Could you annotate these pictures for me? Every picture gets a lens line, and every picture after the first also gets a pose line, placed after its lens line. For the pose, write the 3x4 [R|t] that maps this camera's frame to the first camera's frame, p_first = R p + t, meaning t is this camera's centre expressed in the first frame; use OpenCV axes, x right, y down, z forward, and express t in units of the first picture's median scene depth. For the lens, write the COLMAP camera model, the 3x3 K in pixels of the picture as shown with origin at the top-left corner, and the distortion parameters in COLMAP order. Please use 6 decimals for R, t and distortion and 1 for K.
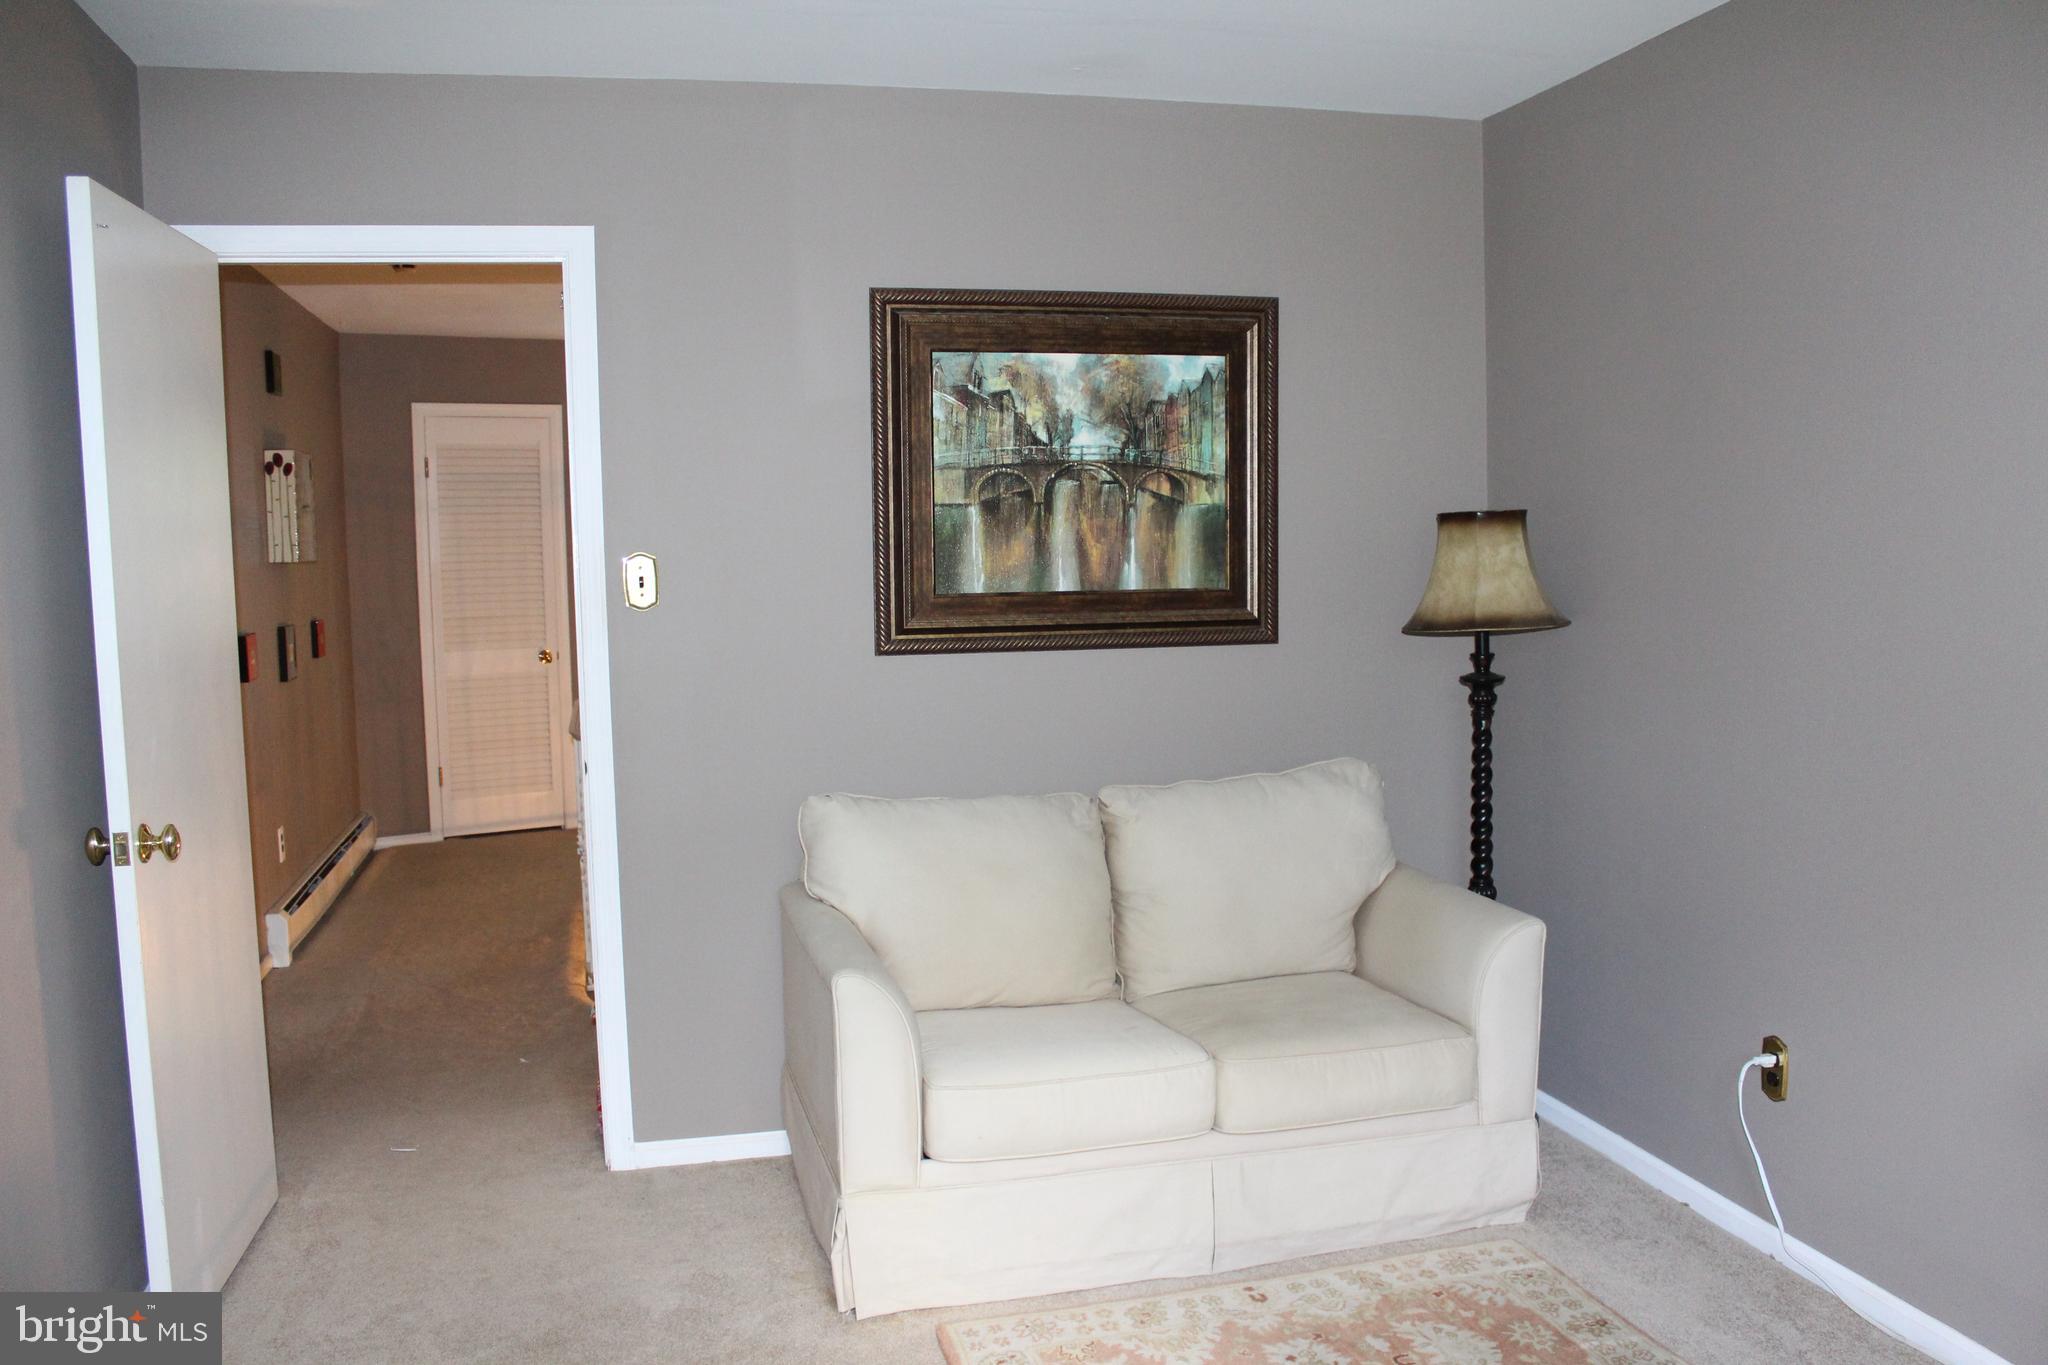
lens RADIAL K [[1699.6, 0, 1019.9], [0, 1699.6, 679.0], [0, 0, 1]] dist [-0.059106, -0.006586]
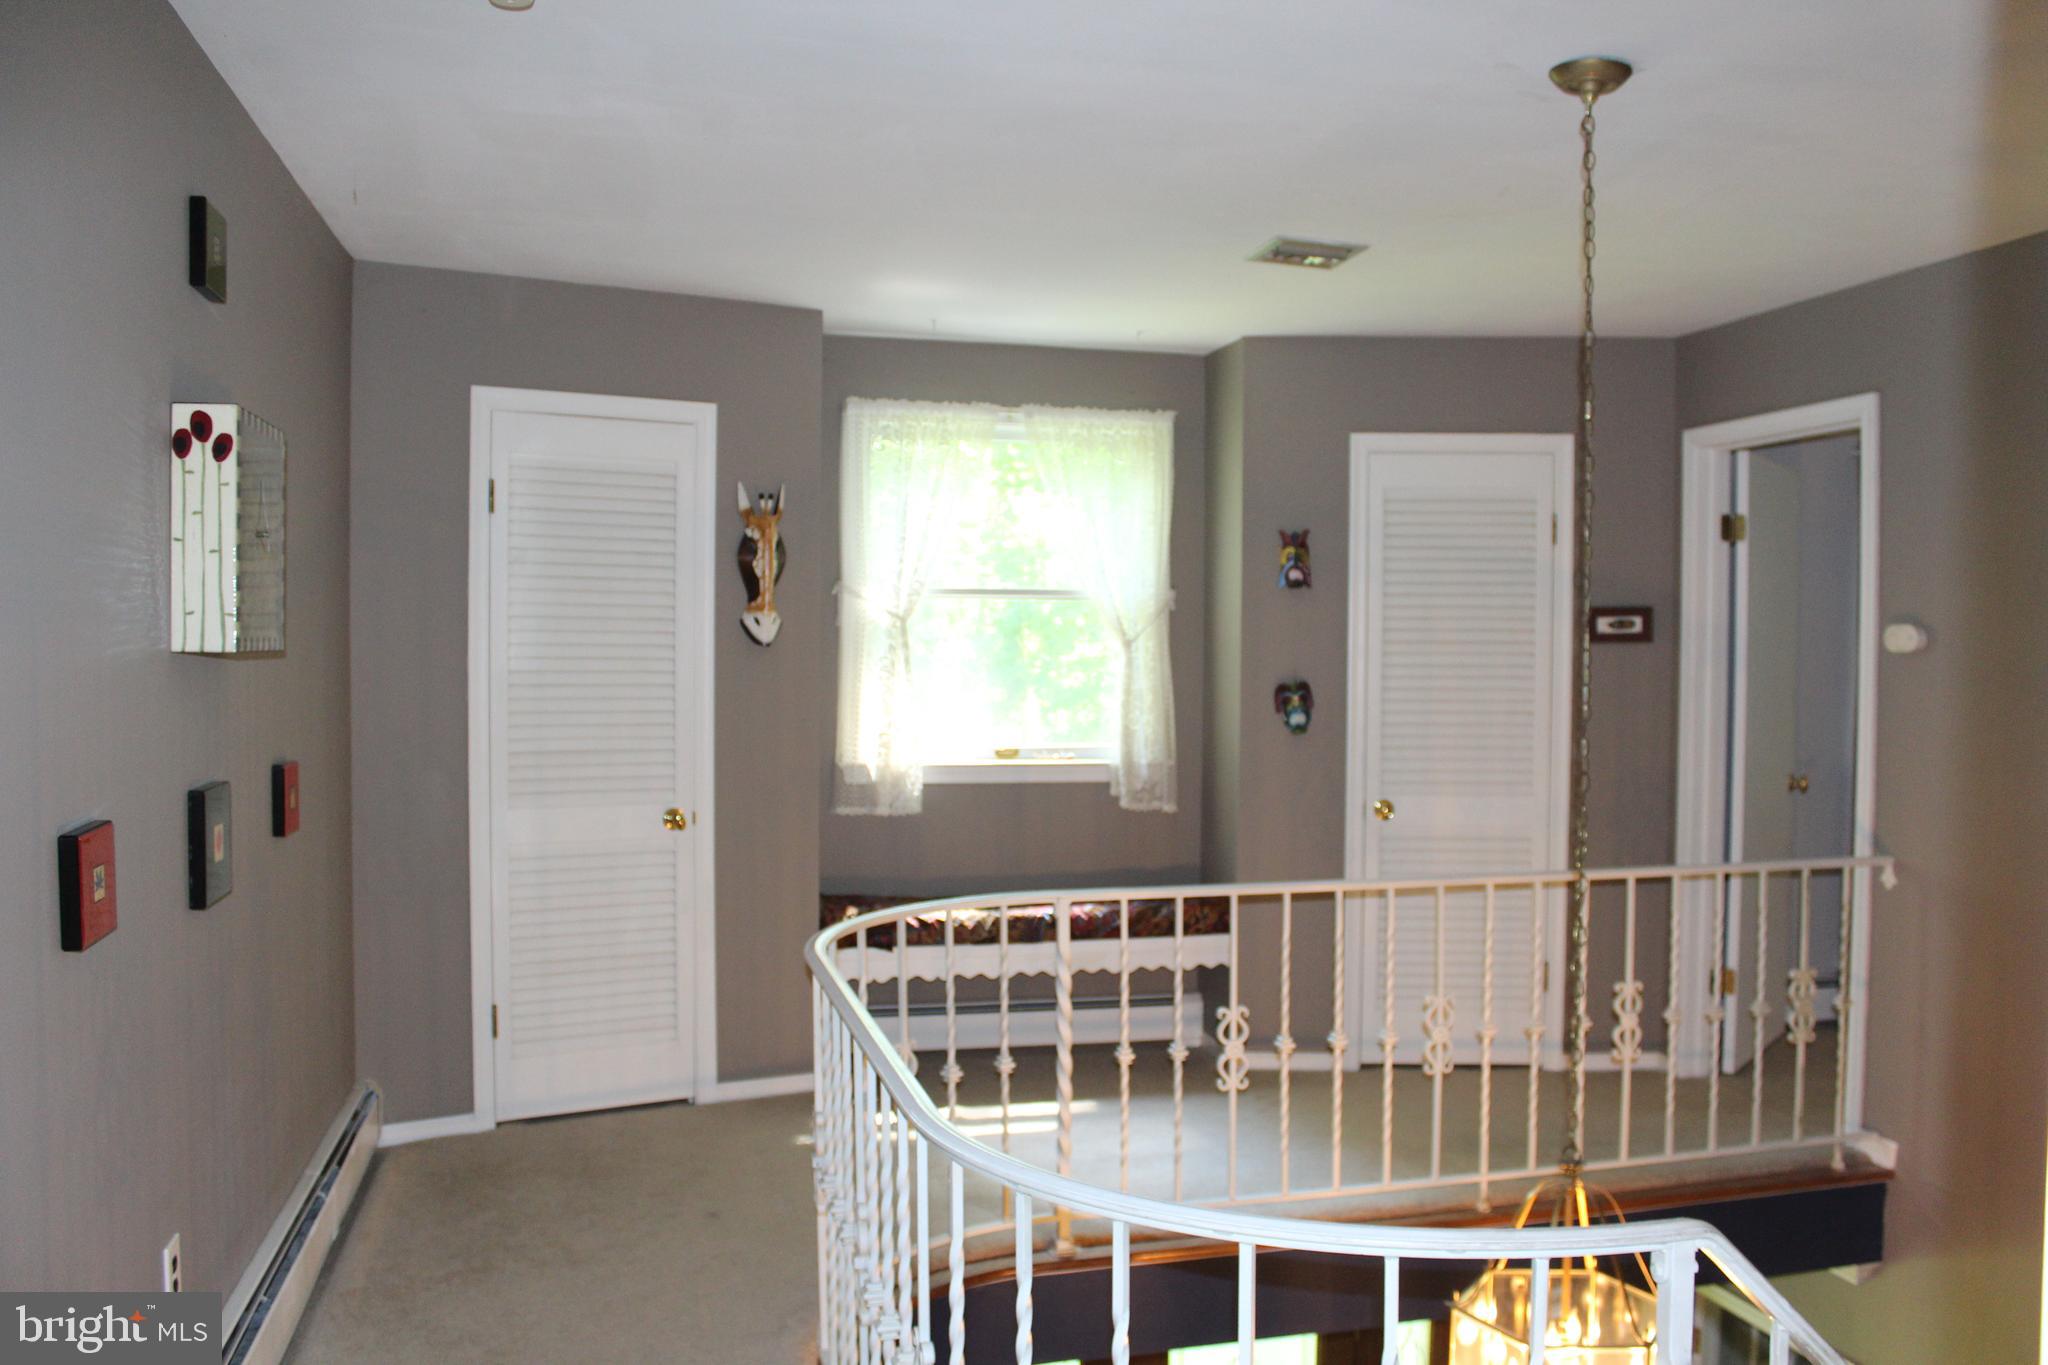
lens RADIAL K [[1699.6, 0, 1031.0], [0, 1699.6, 685.7], [0, 0, 1]] dist [-0.059106, -0.006586]
pose [[0.999759, 0.021850, 0.002011, -0.198019], [-0.021697, 0.998086, -0.057913, -0.035716], [-0.003273, 0.057856, 0.998320, 0.502733]]
